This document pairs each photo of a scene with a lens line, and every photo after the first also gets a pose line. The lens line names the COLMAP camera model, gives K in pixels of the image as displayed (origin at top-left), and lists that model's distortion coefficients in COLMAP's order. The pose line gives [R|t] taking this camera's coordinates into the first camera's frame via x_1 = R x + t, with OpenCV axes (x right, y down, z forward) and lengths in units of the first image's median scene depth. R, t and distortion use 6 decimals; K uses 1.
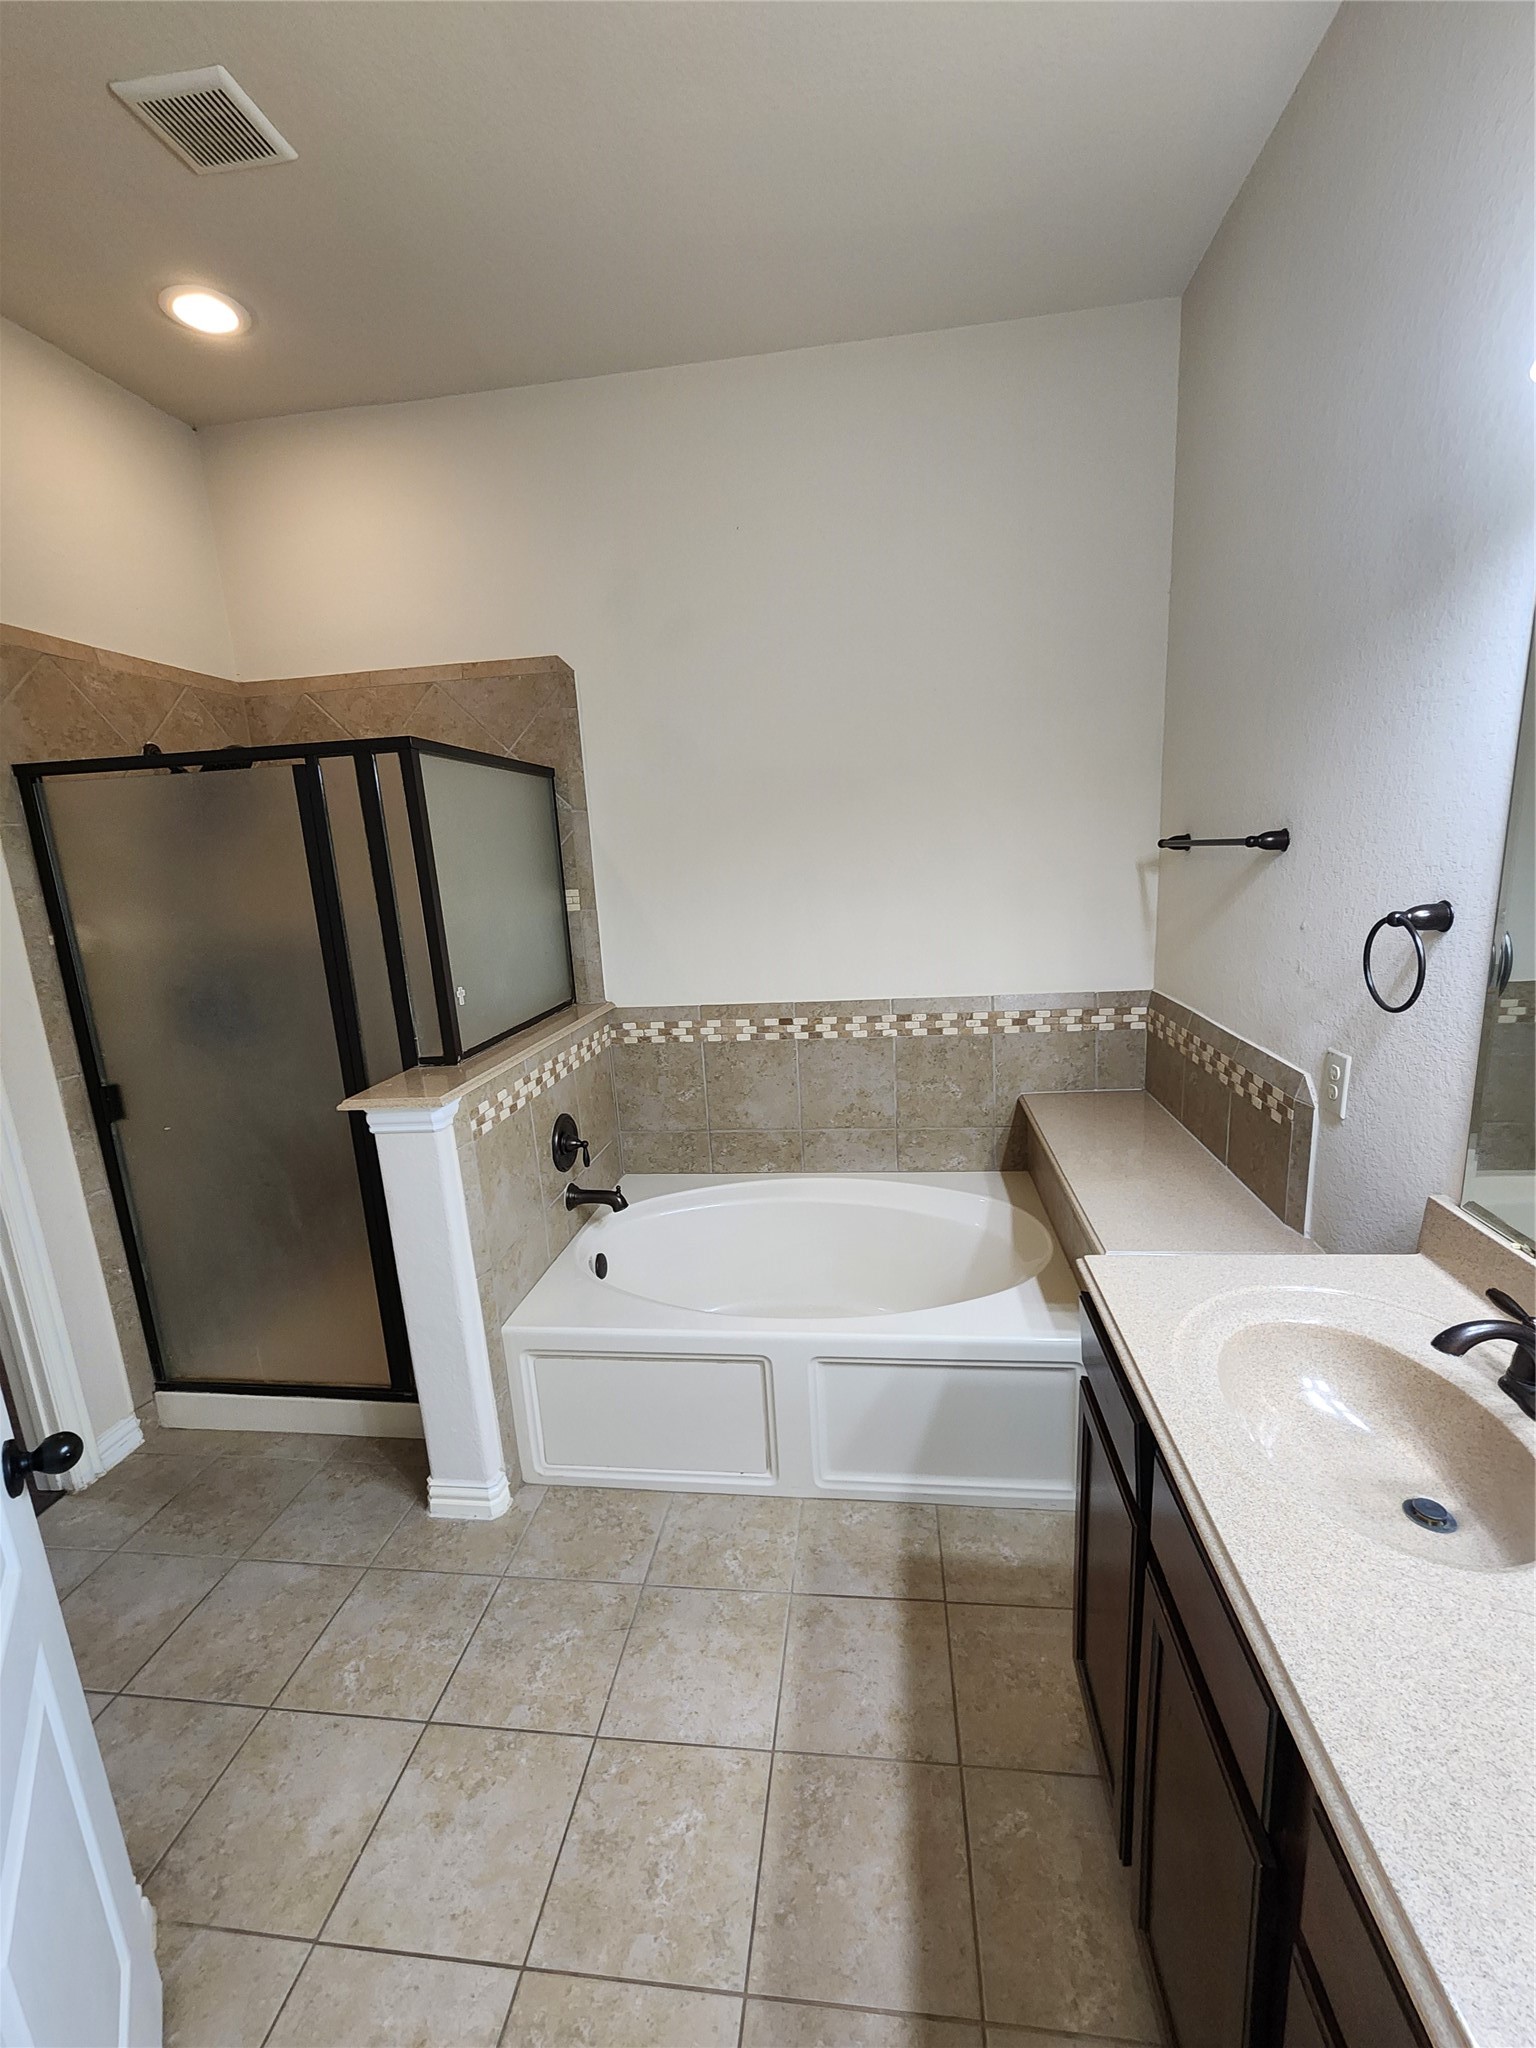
lens RADIAL K [[842.2, 0, 772.3], [0, 842.2, 1026.1], [0, 0, 1]] dist [-0.003403, 0.001920]
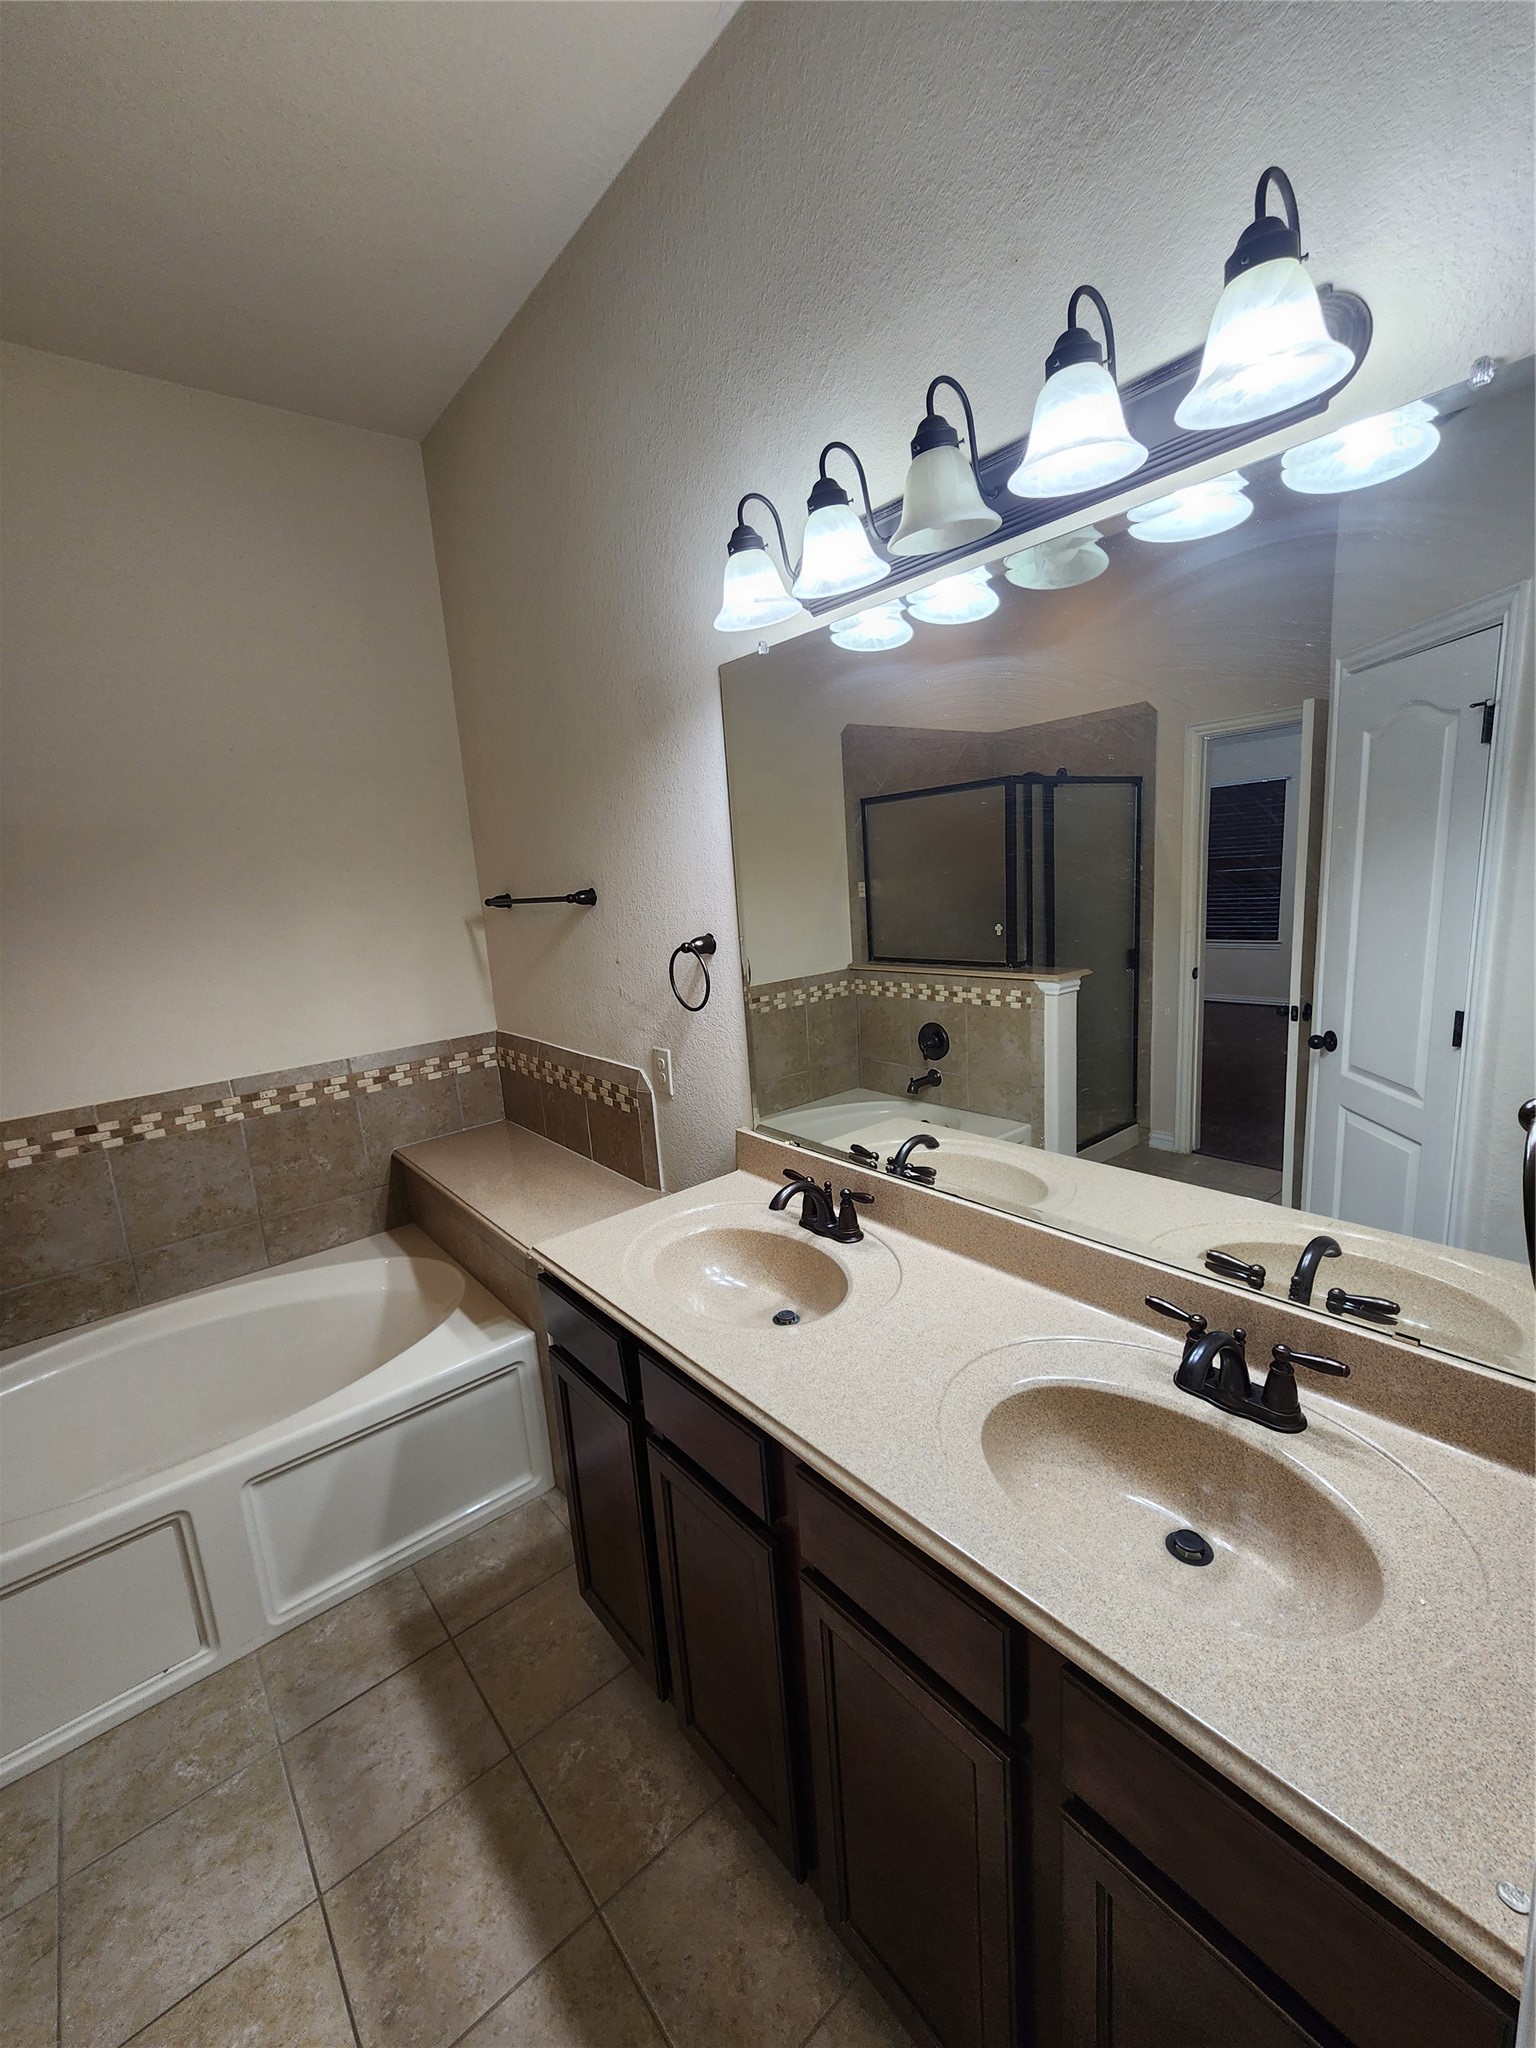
lens RADIAL K [[842.2, 0, 769.7], [0, 842.2, 1026.3], [0, 0, 1]] dist [-0.003403, 0.001920]
pose [[0.687888, -0.130185, 0.714046, -0.142756], [0.181231, 0.983429, 0.004708, 0.017083], [-0.702827, 0.126169, 0.700083, -0.070962]]
